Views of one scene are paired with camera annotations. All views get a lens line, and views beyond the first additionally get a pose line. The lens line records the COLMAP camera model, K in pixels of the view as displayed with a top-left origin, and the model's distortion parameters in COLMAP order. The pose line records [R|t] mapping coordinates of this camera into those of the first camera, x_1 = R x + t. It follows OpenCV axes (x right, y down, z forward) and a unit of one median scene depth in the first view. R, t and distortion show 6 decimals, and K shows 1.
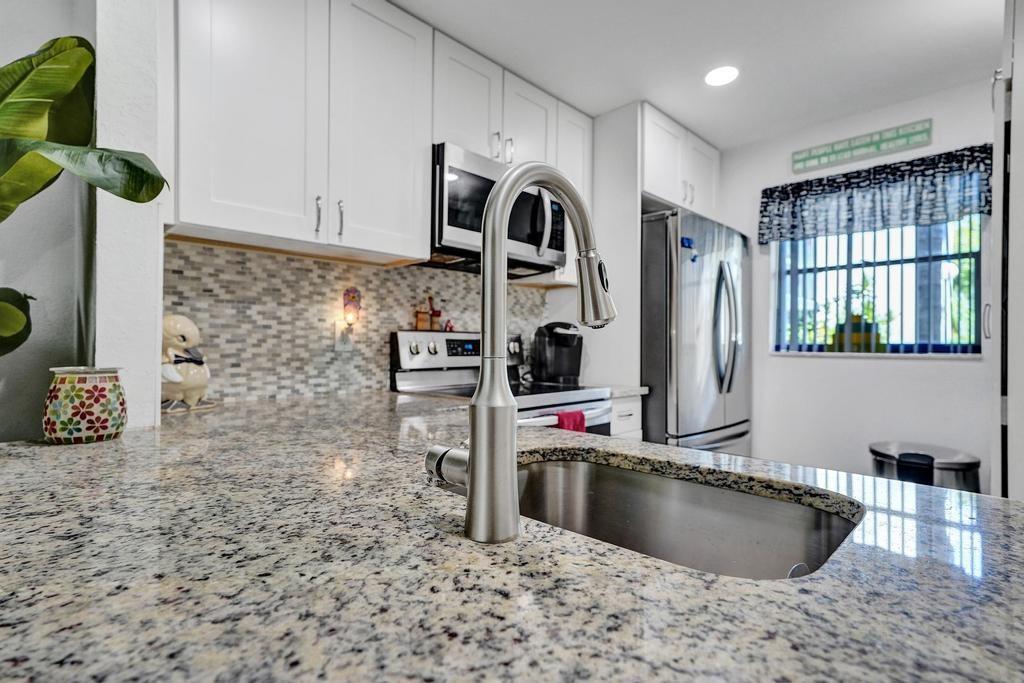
lens RADIAL K [[492.1, 0, 514.6], [0, 492.1, 337.3], [0, 0, 1]] dist [0.009940, 0.004477]
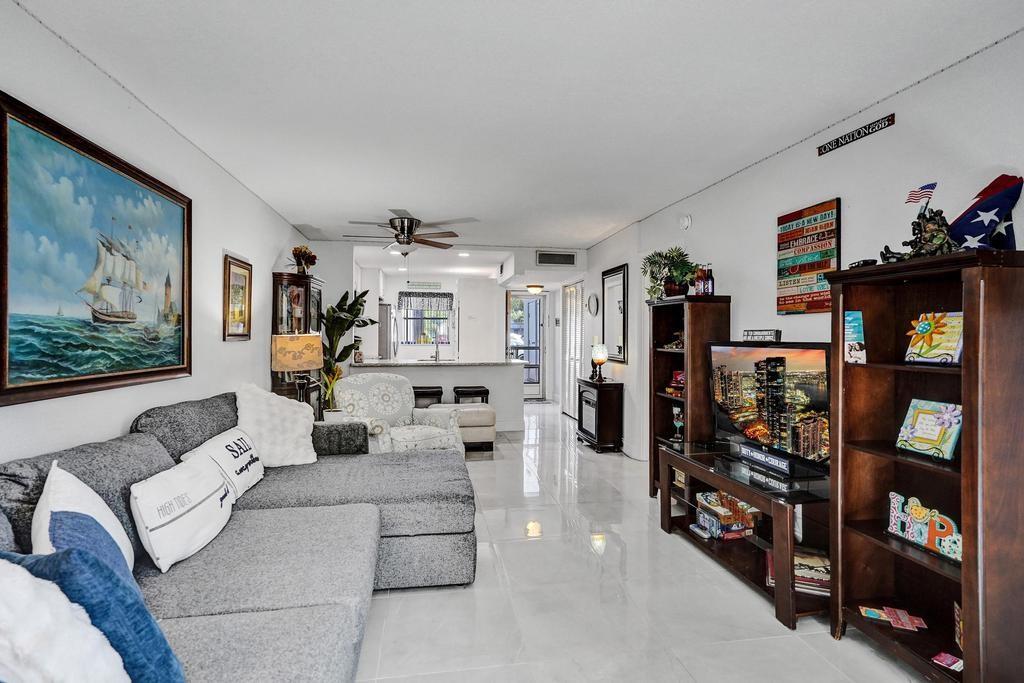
lens RADIAL K [[492.1, 0, 511.3], [0, 492.1, 336.6], [0, 0, 1]] dist [0.009940, 0.004477]
pose [[0.576997, -0.007056, 0.816716, -2.675459], [-0.008795, 0.999851, 0.014852, -0.110142], [-0.816699, -0.015752, 0.576849, -2.253231]]
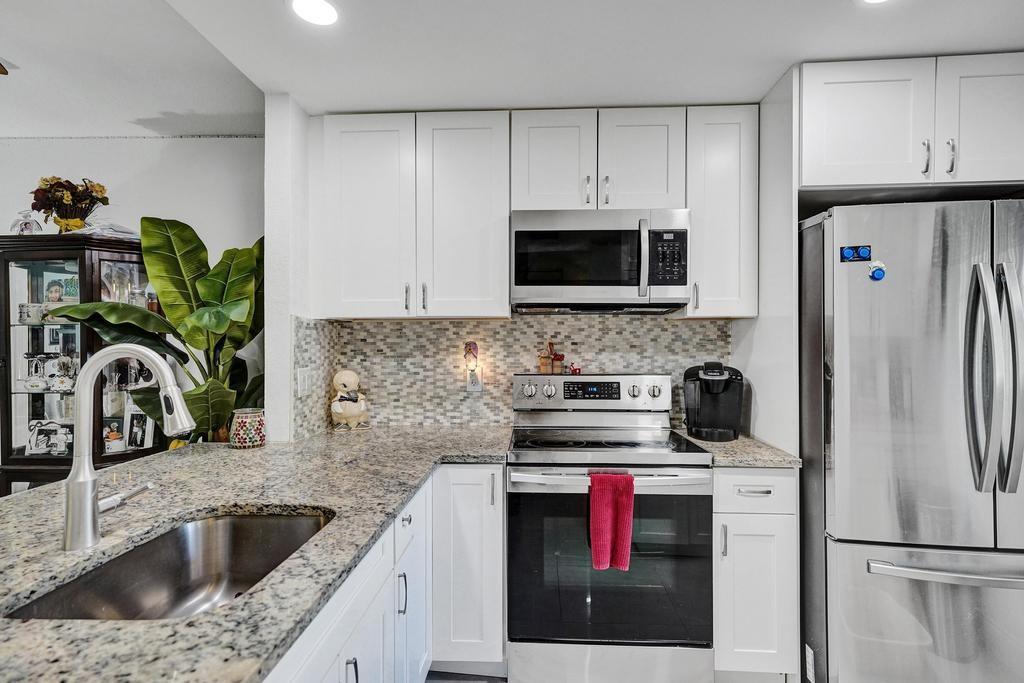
lens RADIAL K [[492.1, 0, 512.5], [0, 492.1, 344.7], [0, 0, 1]] dist [0.009940, 0.004477]
pose [[0.669842, -0.006505, -0.742475, 0.683357], [0.015909, 0.999858, 0.005593, -0.100905], [0.742333, -0.015559, 0.669850, 0.256173]]
